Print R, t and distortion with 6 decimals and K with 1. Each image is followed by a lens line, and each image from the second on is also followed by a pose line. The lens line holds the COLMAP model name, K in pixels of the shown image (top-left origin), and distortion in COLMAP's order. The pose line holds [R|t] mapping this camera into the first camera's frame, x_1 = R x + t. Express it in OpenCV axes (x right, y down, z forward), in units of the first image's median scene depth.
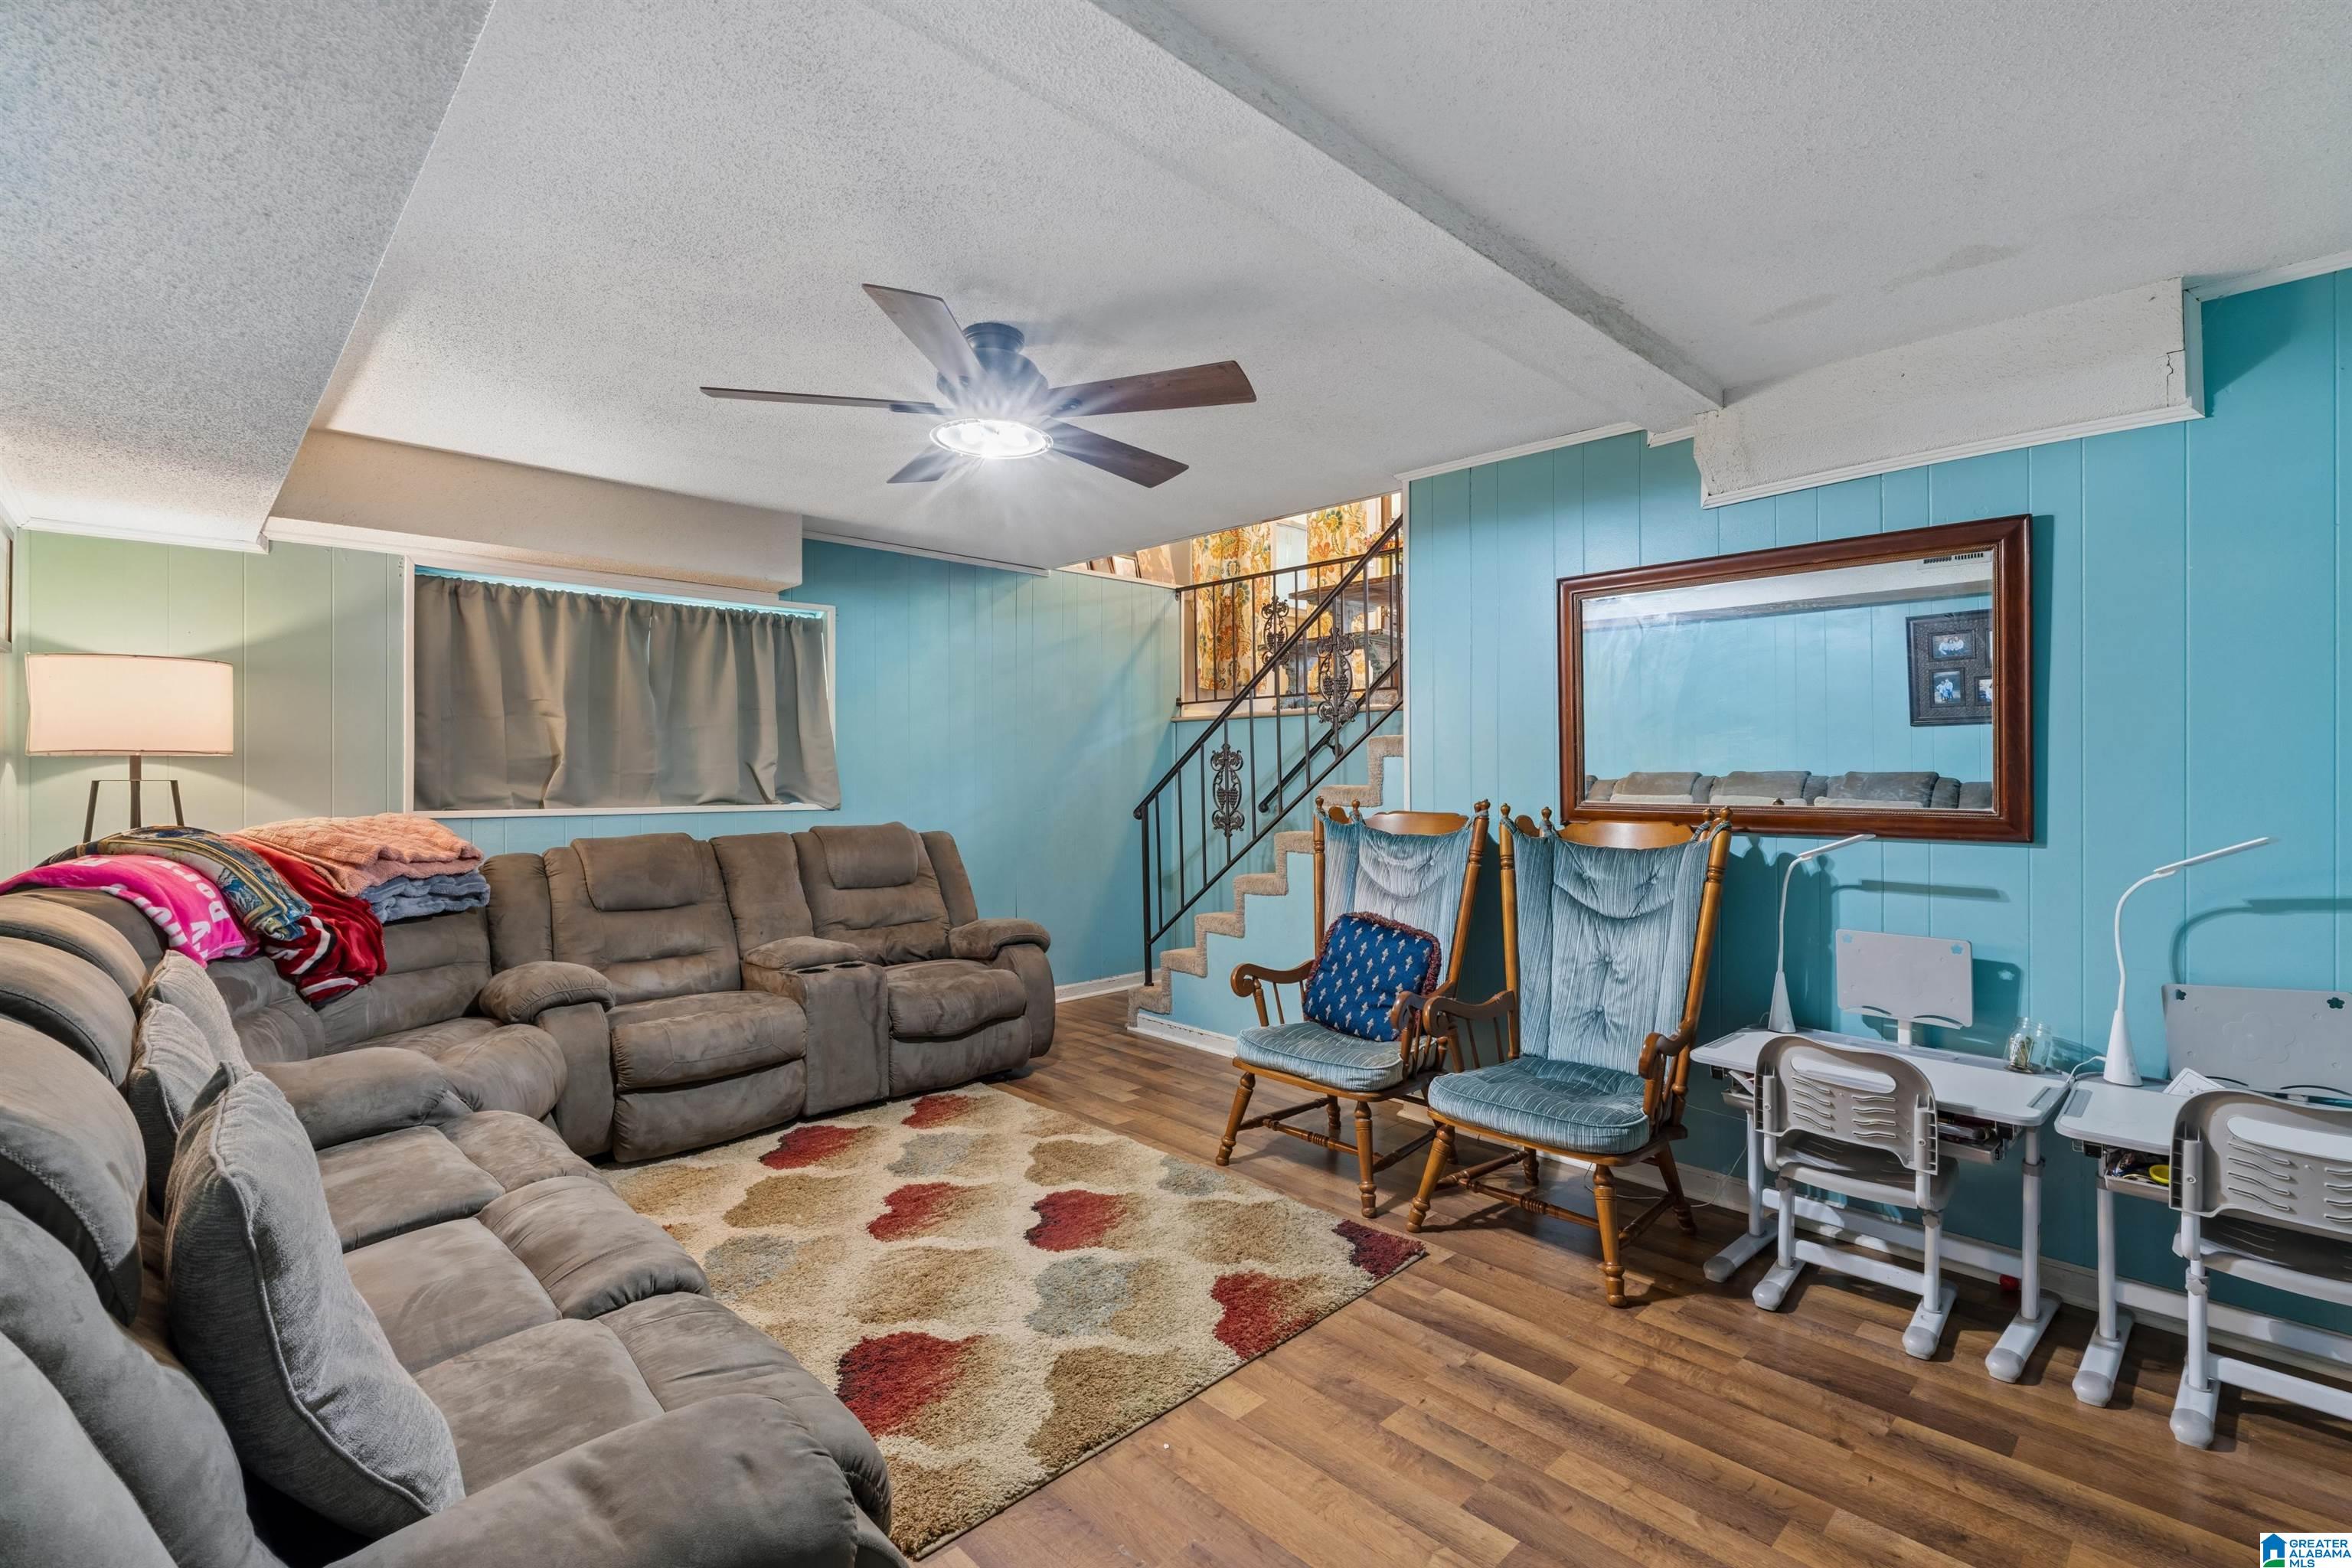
lens RADIAL K [[1064.3, 0, 1181.9], [0, 1064.3, 780.8], [0, 0, 1]] dist [-0.002905, 0.000085]
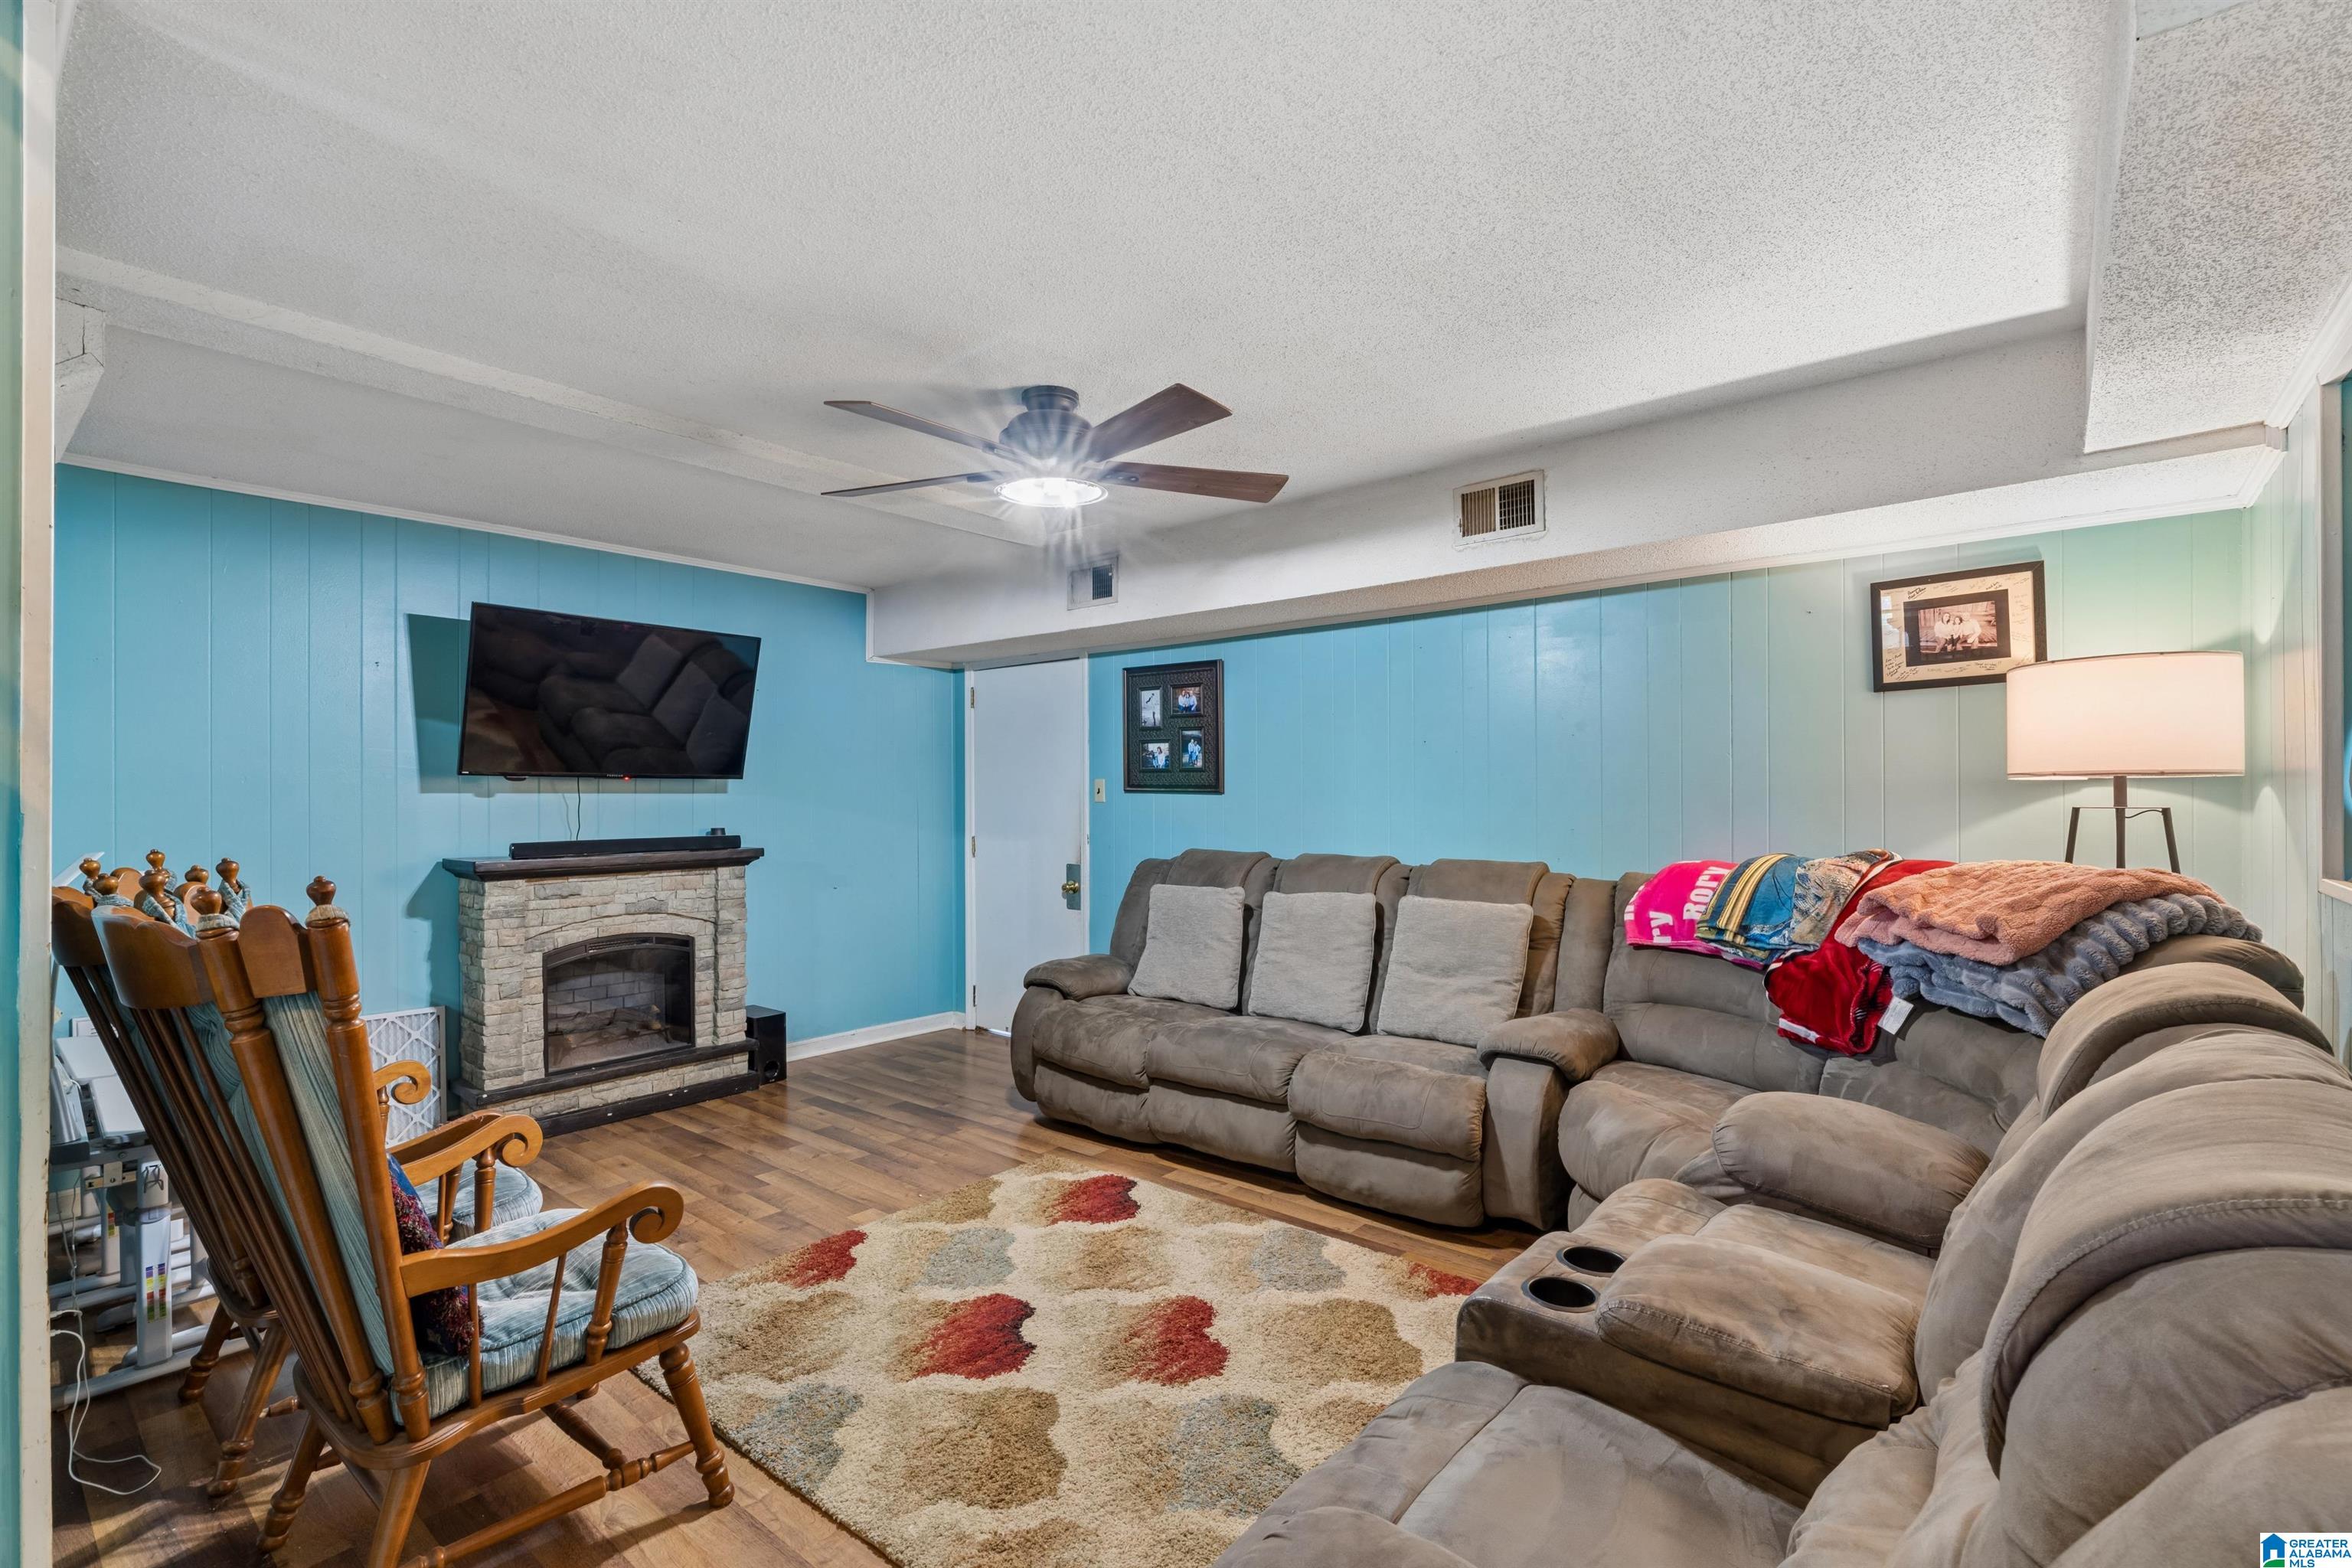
lens RADIAL K [[1064.3, 0, 1181.9], [0, 1064.3, 780.8], [0, 0, 1]] dist [-0.002905, 0.000085]
pose [[-0.994631, 0.005317, -0.103345, -0.172040], [0.005569, 0.999982, -0.002156, -0.023882], [0.103332, -0.002720, -0.994643, 1.835291]]
